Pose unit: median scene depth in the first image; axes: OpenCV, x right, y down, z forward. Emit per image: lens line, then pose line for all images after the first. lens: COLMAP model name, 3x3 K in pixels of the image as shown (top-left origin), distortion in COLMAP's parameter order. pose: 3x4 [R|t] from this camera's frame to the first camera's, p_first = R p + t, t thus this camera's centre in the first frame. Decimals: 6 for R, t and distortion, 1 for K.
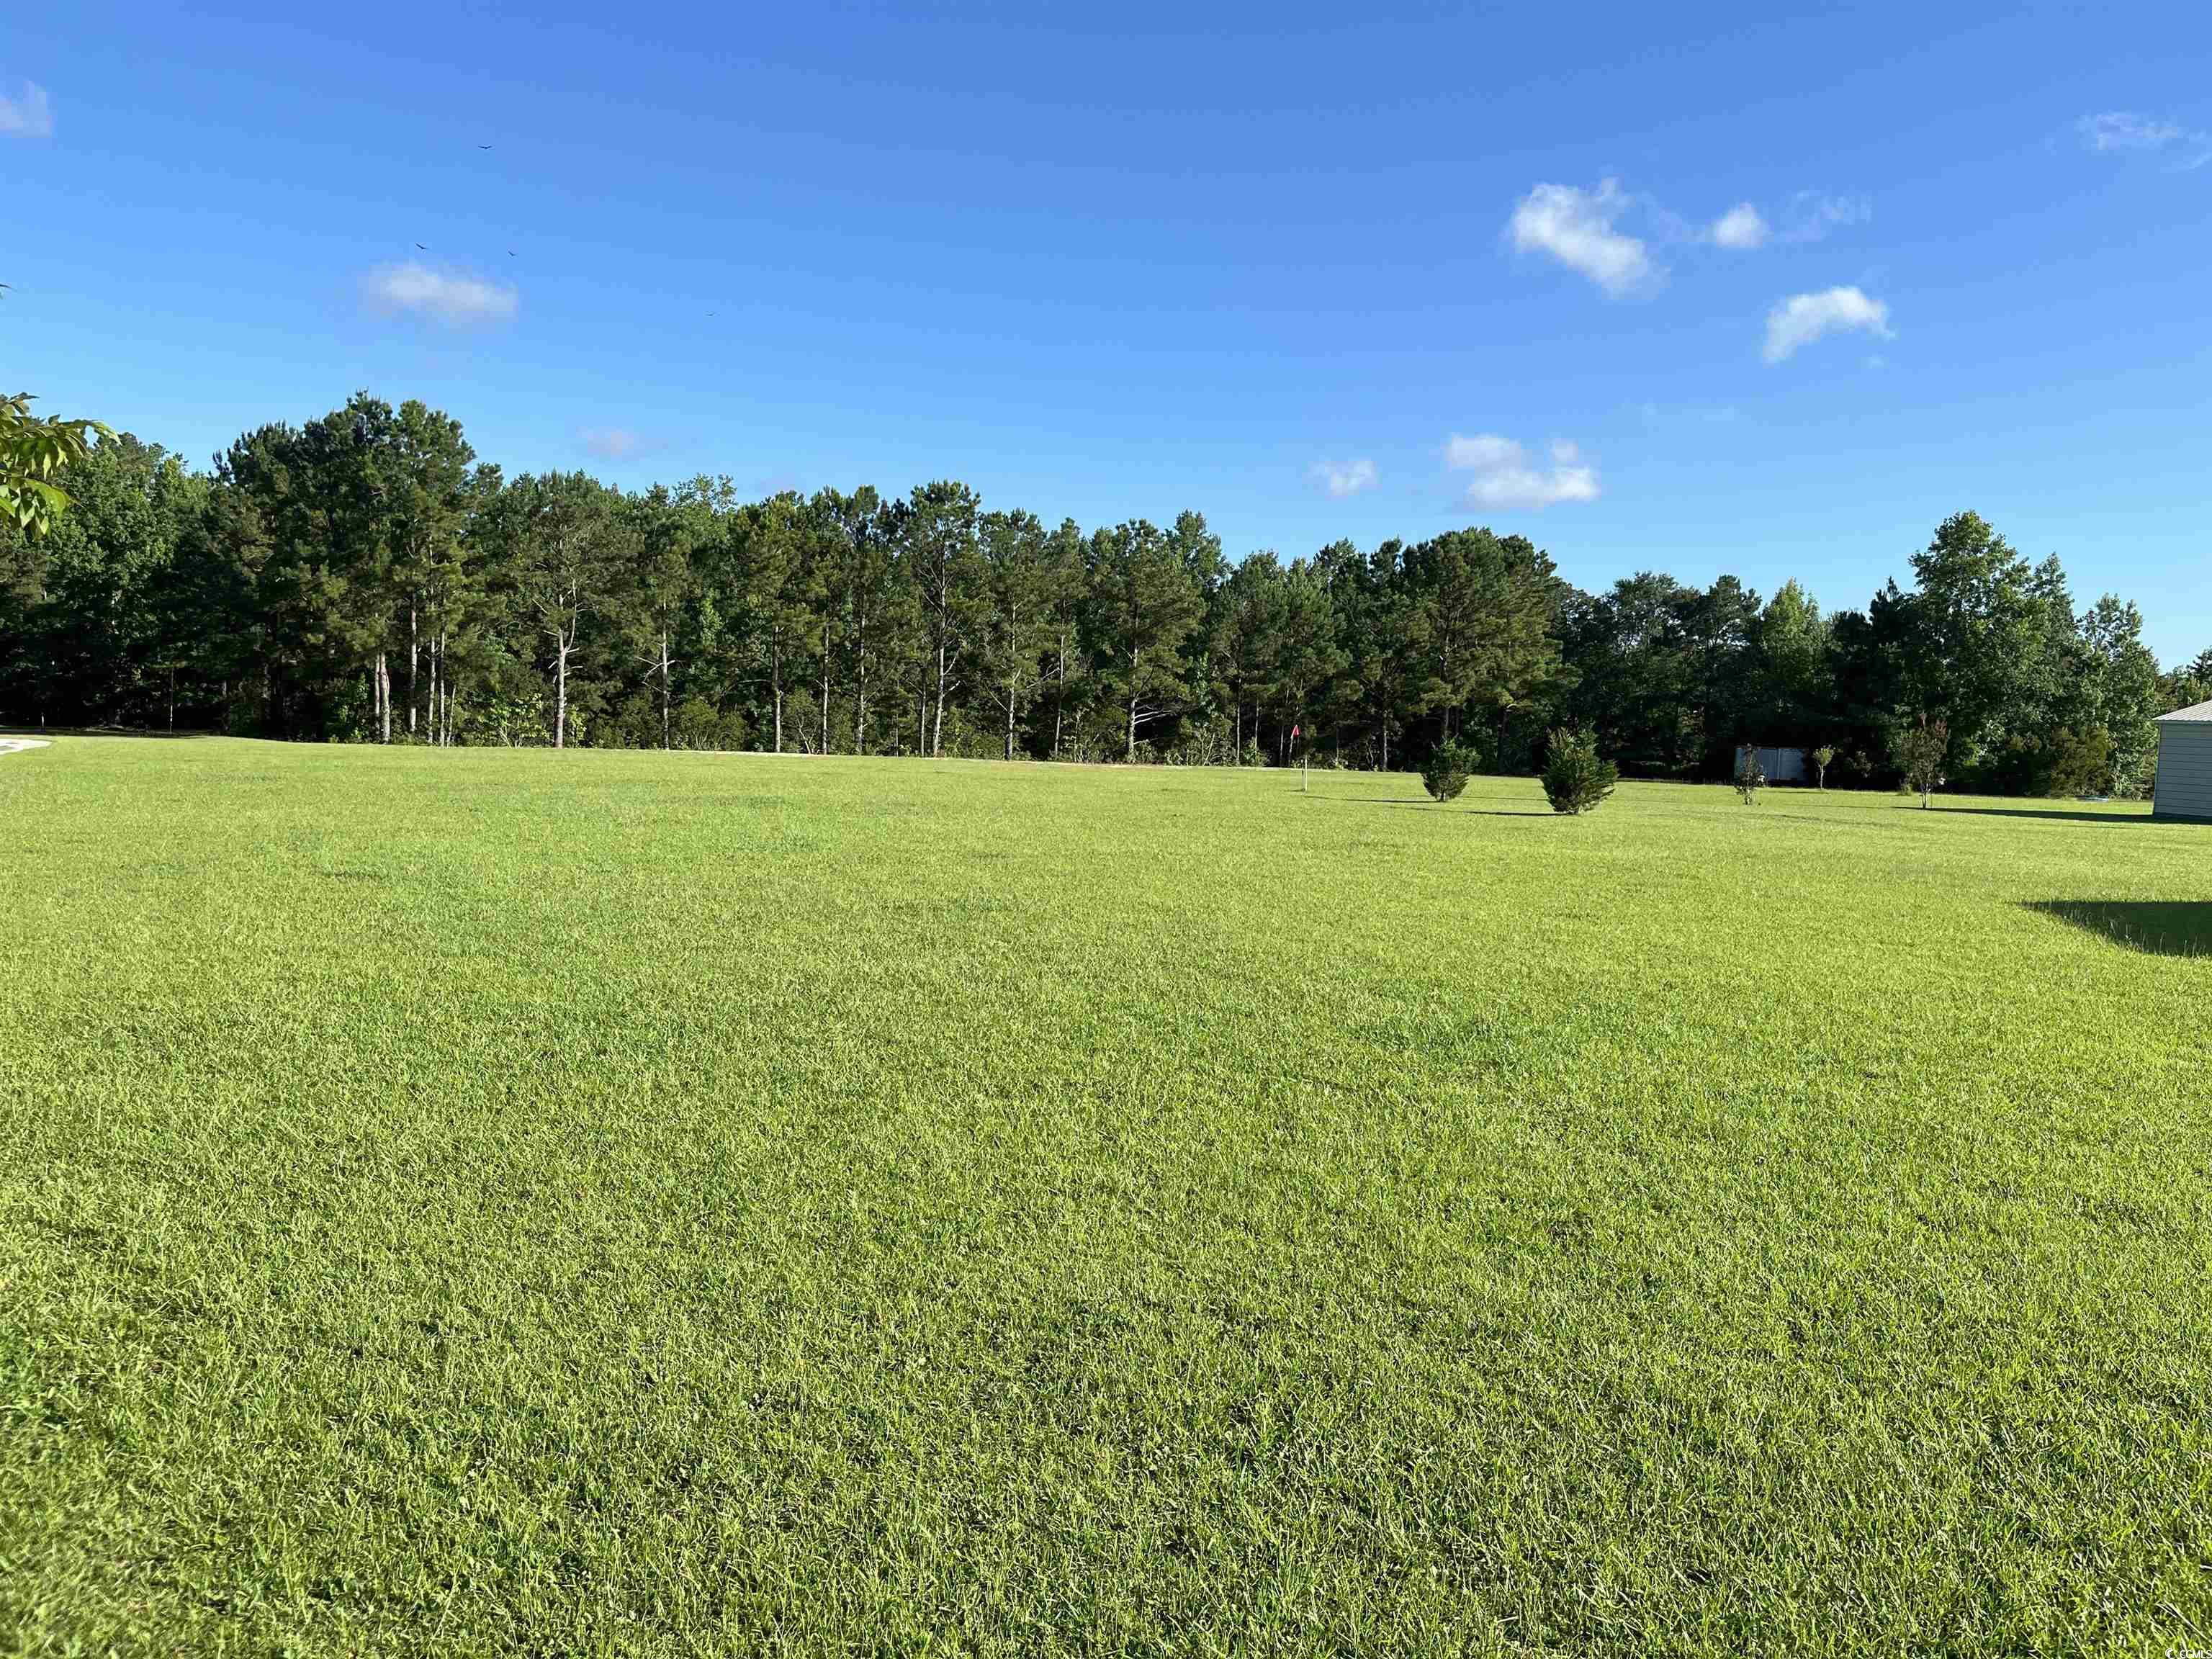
lens RADIAL K [[1716.1, 0, 1109.3], [0, 1716.1, 839.1], [0, 0, 1]] dist [0.078777, -0.100079]
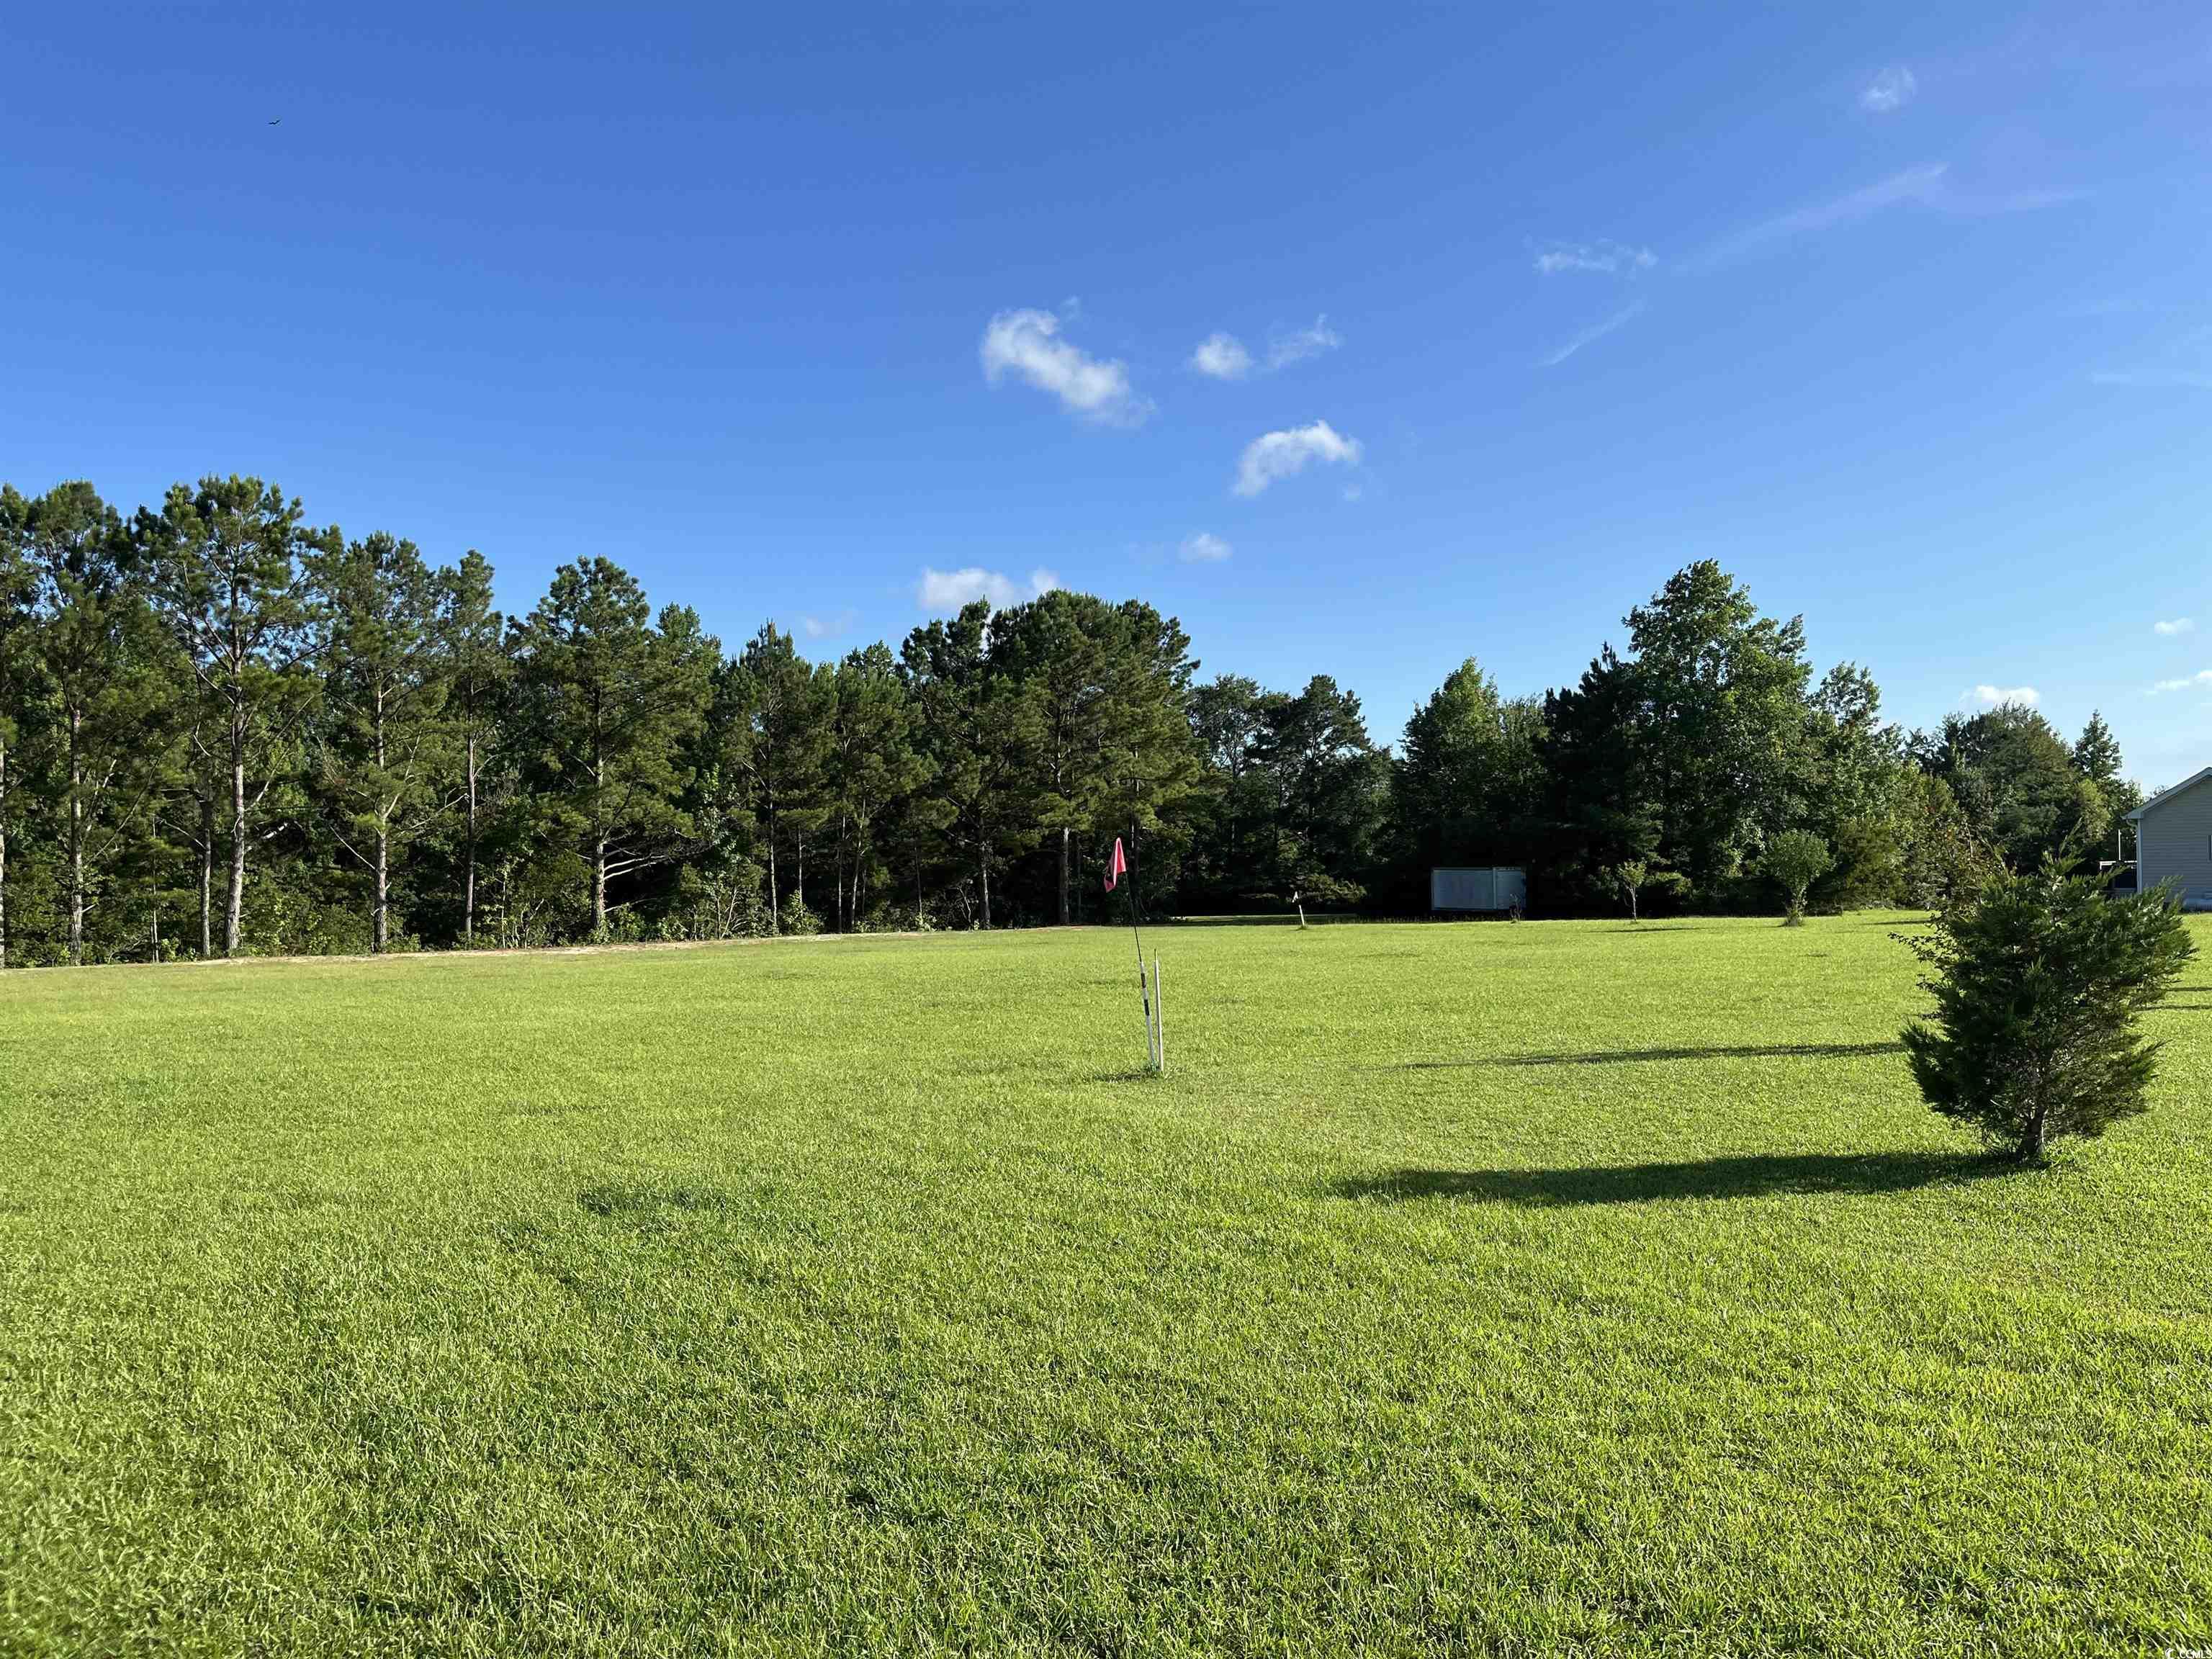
lens RADIAL K [[1716.1, 0, 1159.1], [0, 1716.1, 847.5], [0, 0, 1]] dist [0.078777, -0.100079]
pose [[0.947613, -0.047688, 0.315841, 0.007775], [0.073052, 0.994942, -0.068954, -0.020160], [-0.310955, 0.088415, 0.946303, 0.334434]]
